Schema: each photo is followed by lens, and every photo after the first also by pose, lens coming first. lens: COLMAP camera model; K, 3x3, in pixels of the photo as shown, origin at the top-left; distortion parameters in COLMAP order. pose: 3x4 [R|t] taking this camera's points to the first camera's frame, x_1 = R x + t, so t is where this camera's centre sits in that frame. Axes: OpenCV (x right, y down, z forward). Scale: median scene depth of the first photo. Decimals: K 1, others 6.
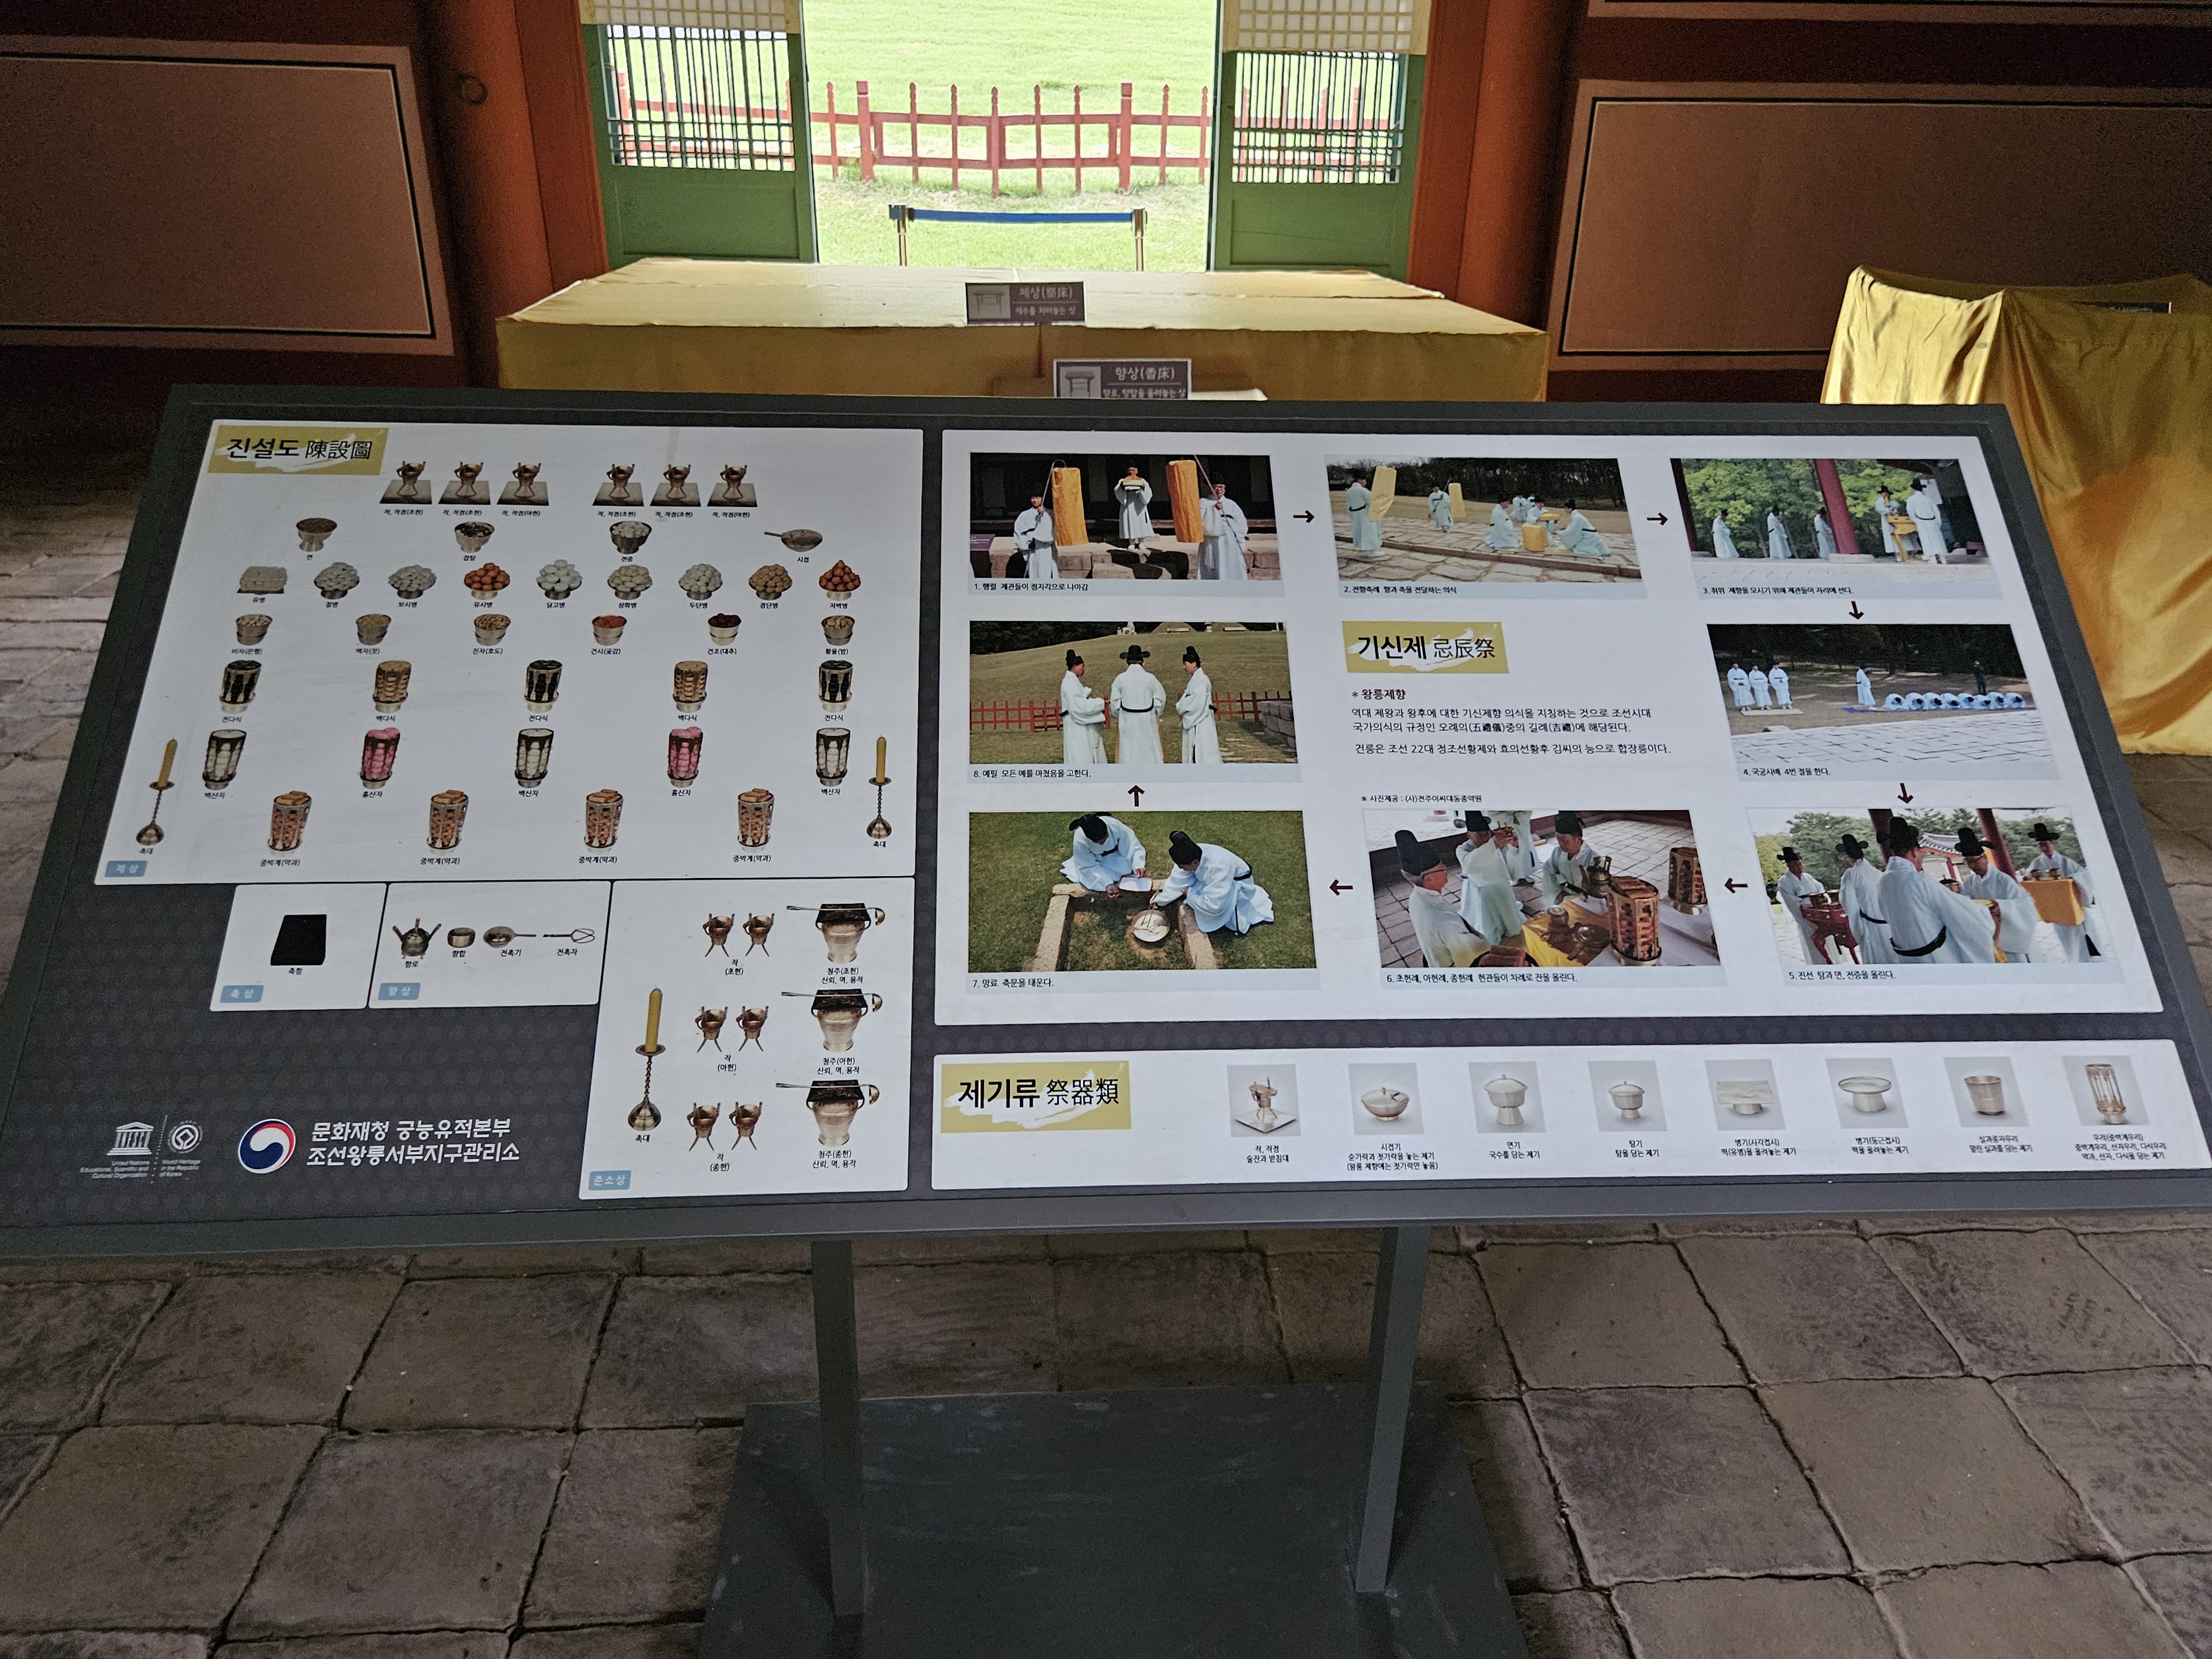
lens RADIAL K [[1606.6, 0, 1106.0], [0, 1606.6, 829.5], [0, 0, 1]] dist [0.081045, -0.066763]
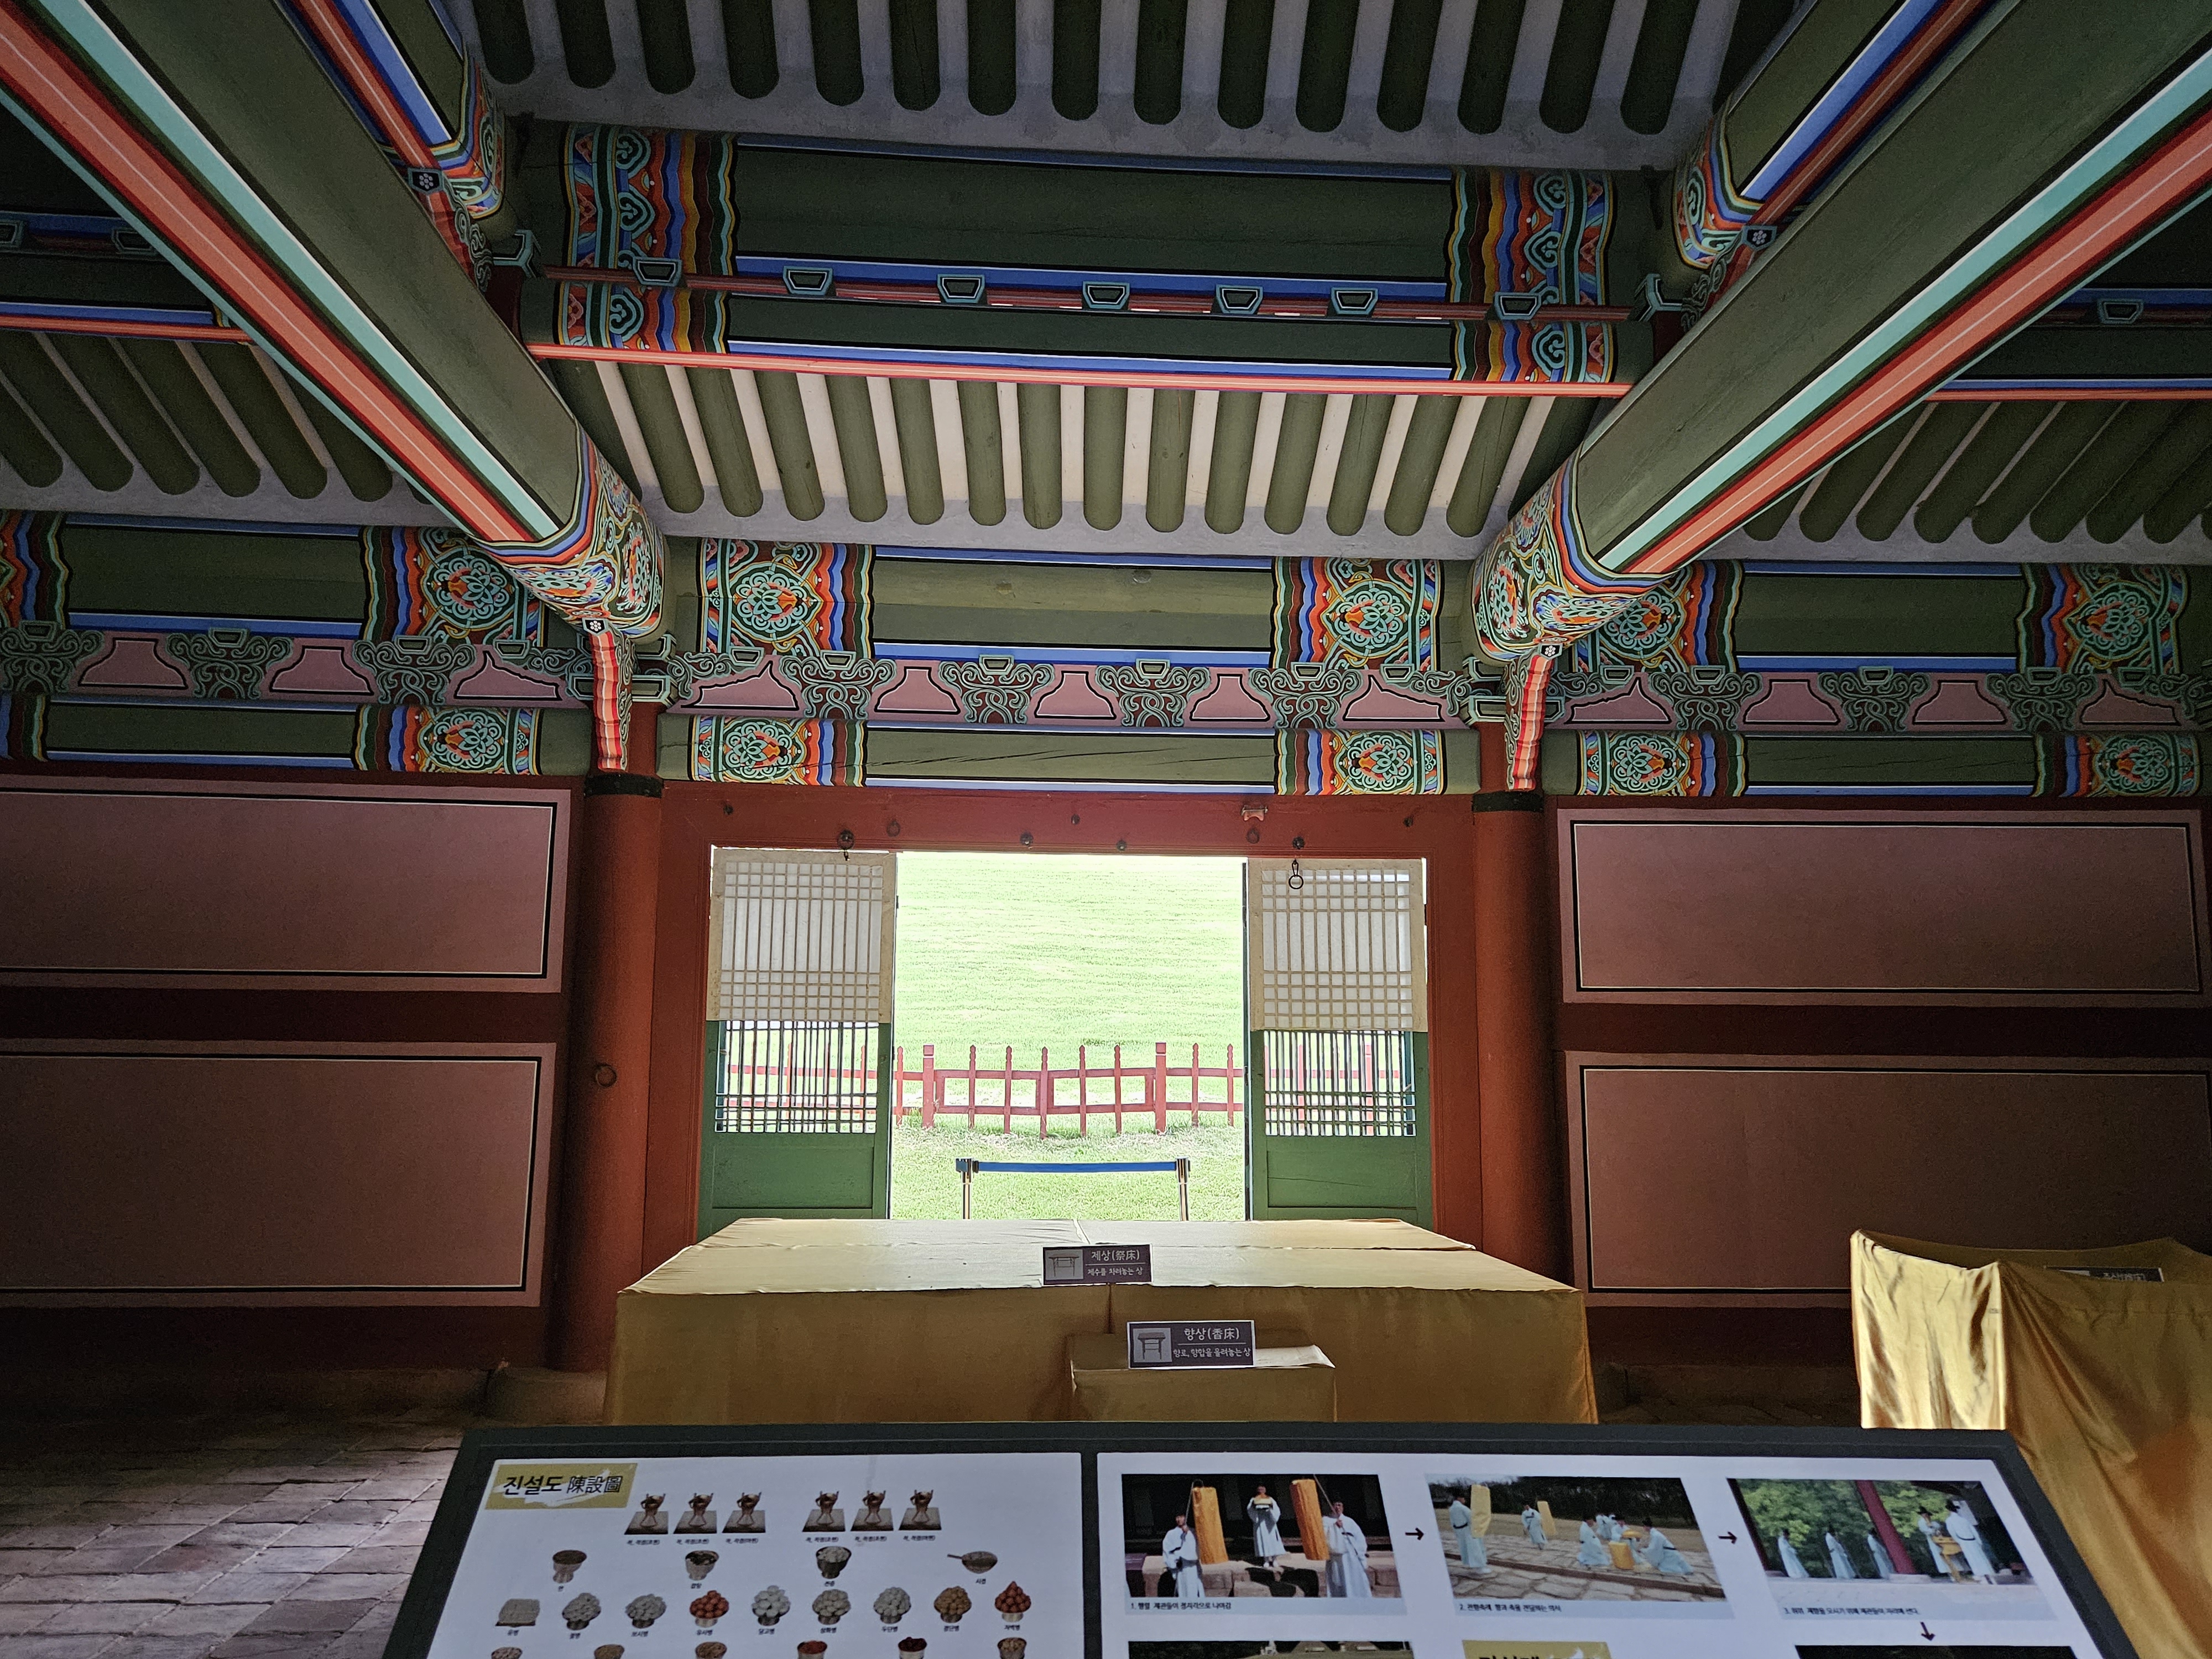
lens RADIAL K [[1606.6, 0, 1106.0], [0, 1606.6, 829.5], [0, 0, 1]] dist [0.081045, -0.066763]
pose [[0.999872, -0.009100, -0.013141, -0.073167], [0.000913, 0.853315, -0.521396, -0.018482], [0.015958, 0.521317, 0.853214, -0.234685]]
